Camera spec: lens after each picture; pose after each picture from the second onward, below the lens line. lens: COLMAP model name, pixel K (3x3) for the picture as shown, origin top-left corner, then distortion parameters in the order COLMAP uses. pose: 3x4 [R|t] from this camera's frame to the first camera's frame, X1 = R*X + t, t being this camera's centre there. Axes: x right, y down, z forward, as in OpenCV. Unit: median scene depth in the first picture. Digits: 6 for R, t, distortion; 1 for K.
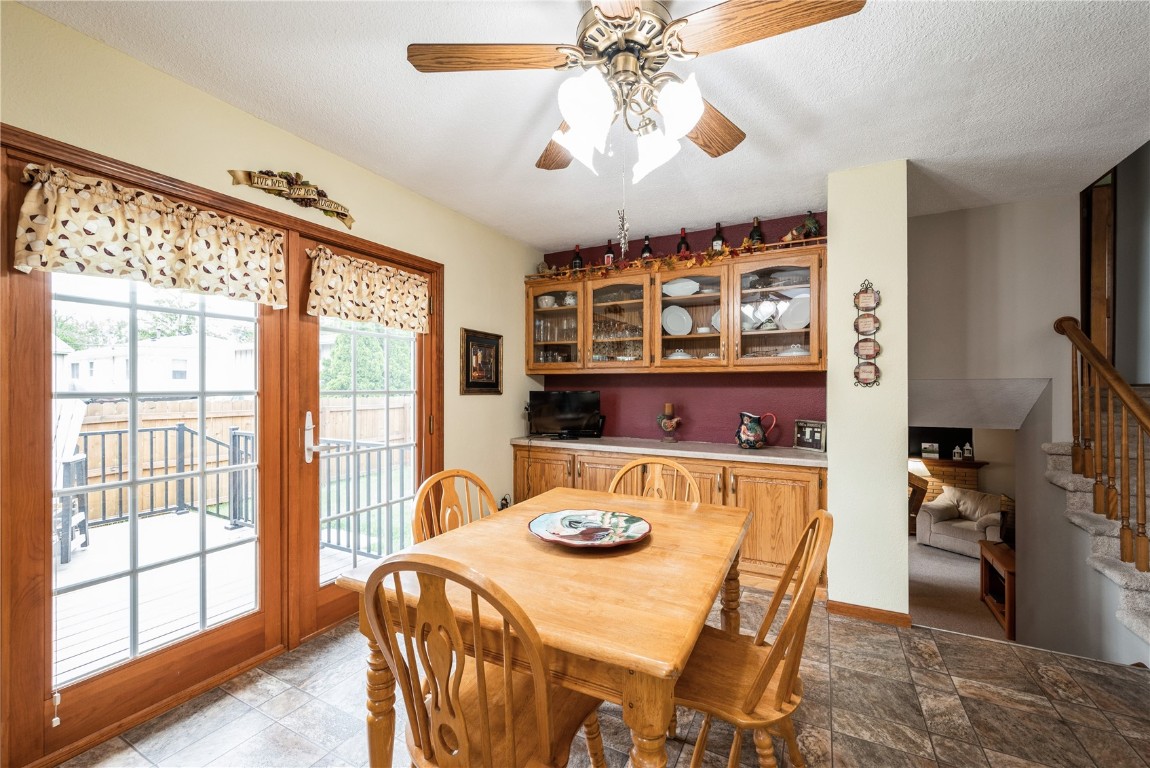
lens RADIAL K [[455.6, 0, 570.4], [0, 455.6, 391.0], [0, 0, 1]] dist [-0.007771, 0.000969]
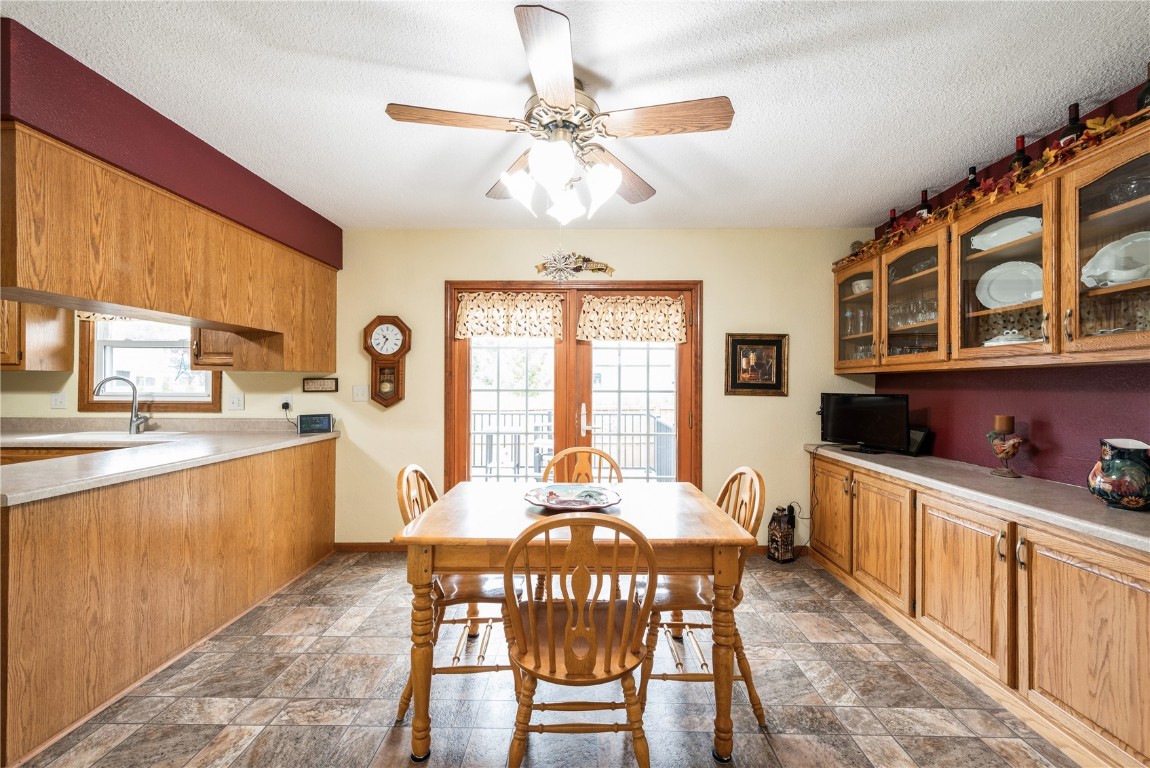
lens RADIAL K [[455.6, 0, 585.2], [0, 455.6, 386.7], [0, 0, 1]] dist [-0.007771, 0.000969]
pose [[0.470979, 0.003529, -0.882138, 0.556668], [-0.011975, 0.999925, -0.002394, -0.005269], [0.882063, 0.011691, 0.470986, 0.197903]]
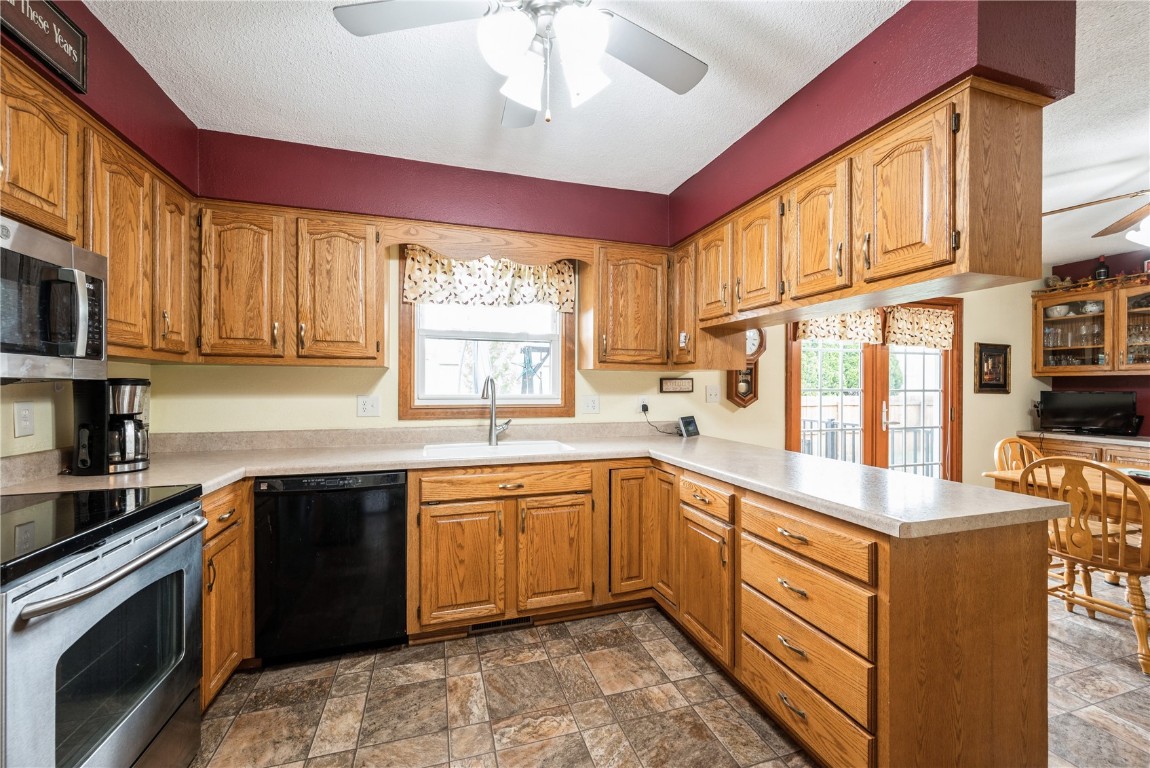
lens RADIAL K [[455.6, 0, 572.8], [0, 455.6, 389.3], [0, 0, 1]] dist [-0.007771, 0.000969]
pose [[0.711416, 0.004573, -0.702756, -0.147165], [-0.008383, 0.999963, -0.001979, 0.008931], [0.702721, 0.007299, 0.711428, -0.751010]]
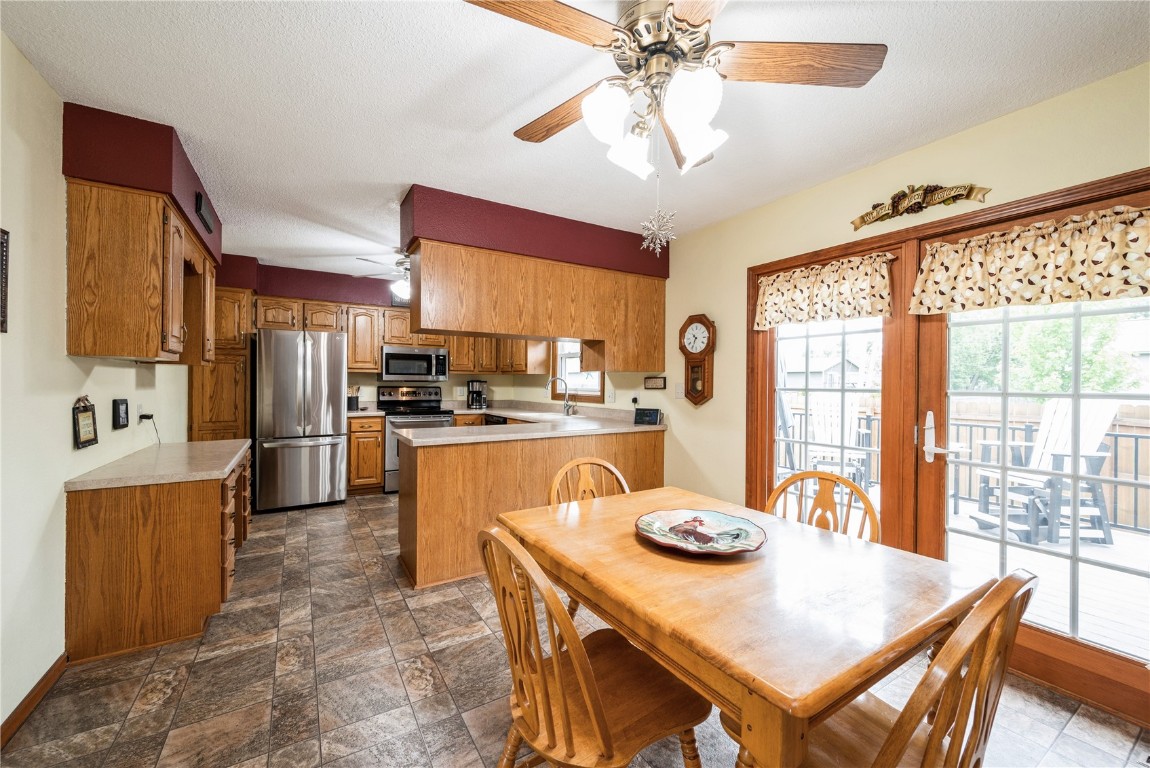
lens RADIAL K [[455.6, 0, 577.8], [0, 455.6, 386.1], [0, 0, 1]] dist [-0.007771, 0.000969]
pose [[-0.496894, 0.002946, -0.867806, 0.474613], [-0.016045, 0.999792, 0.012581, -0.008186], [0.867663, 0.020175, -0.496743, 0.584061]]
